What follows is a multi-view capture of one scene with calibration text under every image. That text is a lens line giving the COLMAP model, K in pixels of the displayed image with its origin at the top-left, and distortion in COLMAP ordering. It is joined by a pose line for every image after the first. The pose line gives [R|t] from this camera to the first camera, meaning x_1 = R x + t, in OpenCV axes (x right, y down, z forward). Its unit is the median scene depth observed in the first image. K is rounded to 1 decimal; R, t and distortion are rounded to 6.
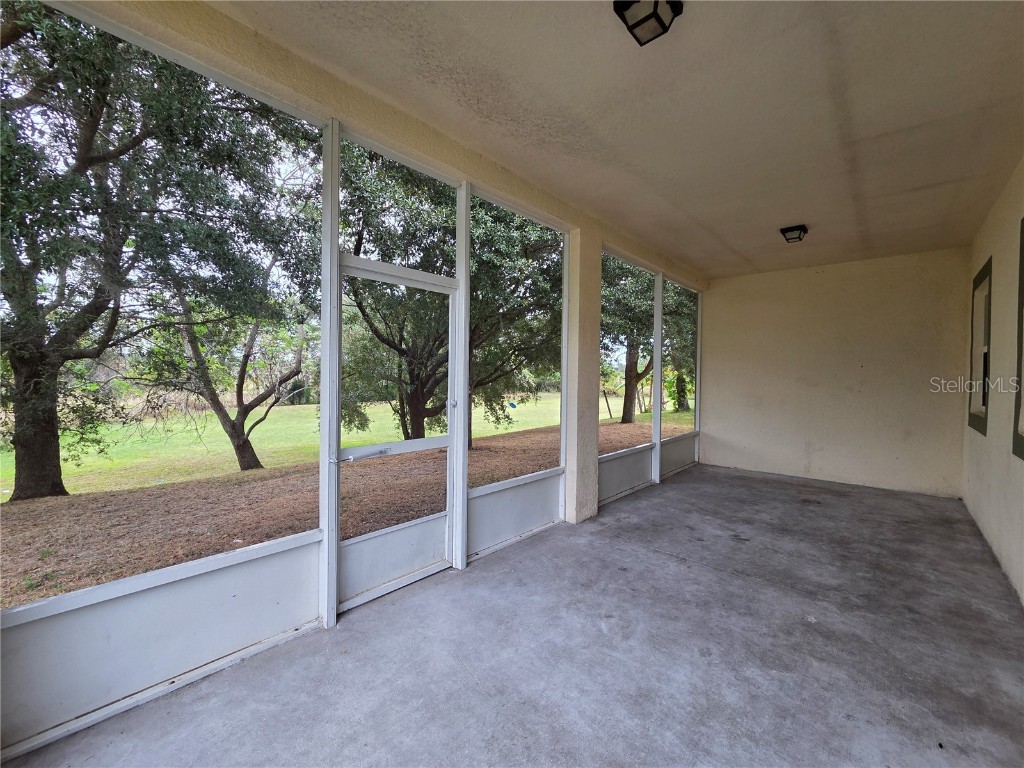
lens RADIAL K [[423.6, 0, 504.0], [0, 423.6, 378.5], [0, 0, 1]] dist [0.002417, -0.000304]
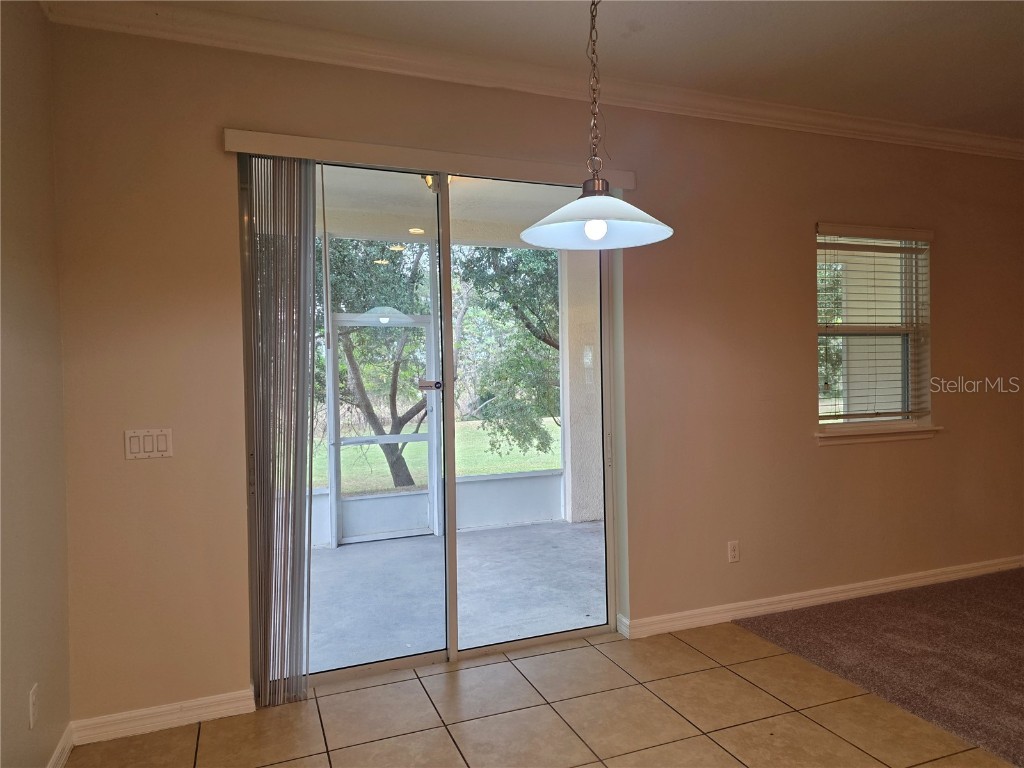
lens RADIAL K [[674.6, 0, 514.4], [0, 674.6, 385.1], [0, 0, 1]] dist [0.040012, -0.009502]
pose [[0.899546, -0.023865, -0.436173, 0.781551], [0.028443, 0.999588, 0.003968, -0.014530], [0.435898, -0.015976, 0.899854, -0.585351]]
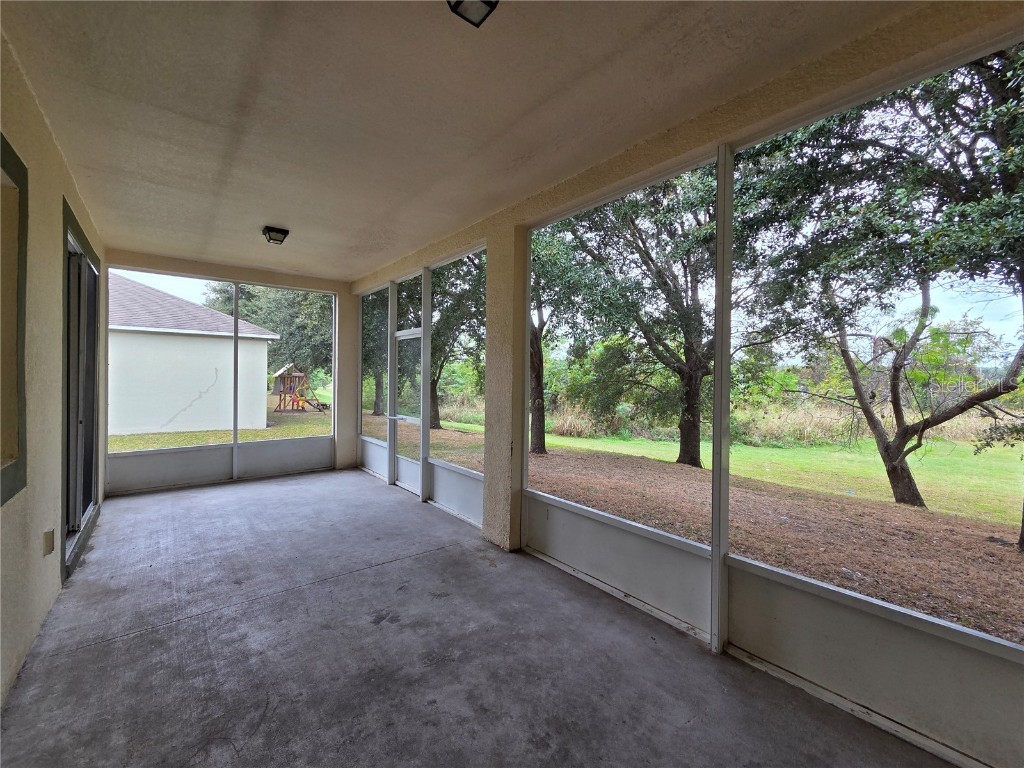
lens RADIAL K [[423.6, 0, 510.9], [0, 423.6, 379.7], [0, 0, 1]] dist [0.002417, -0.000304]
pose [[-0.144389, -0.010237, -0.989468, 1.111593], [-0.023609, 0.999697, -0.006897, -0.012705], [0.989239, 0.022364, -0.144587, 1.183610]]
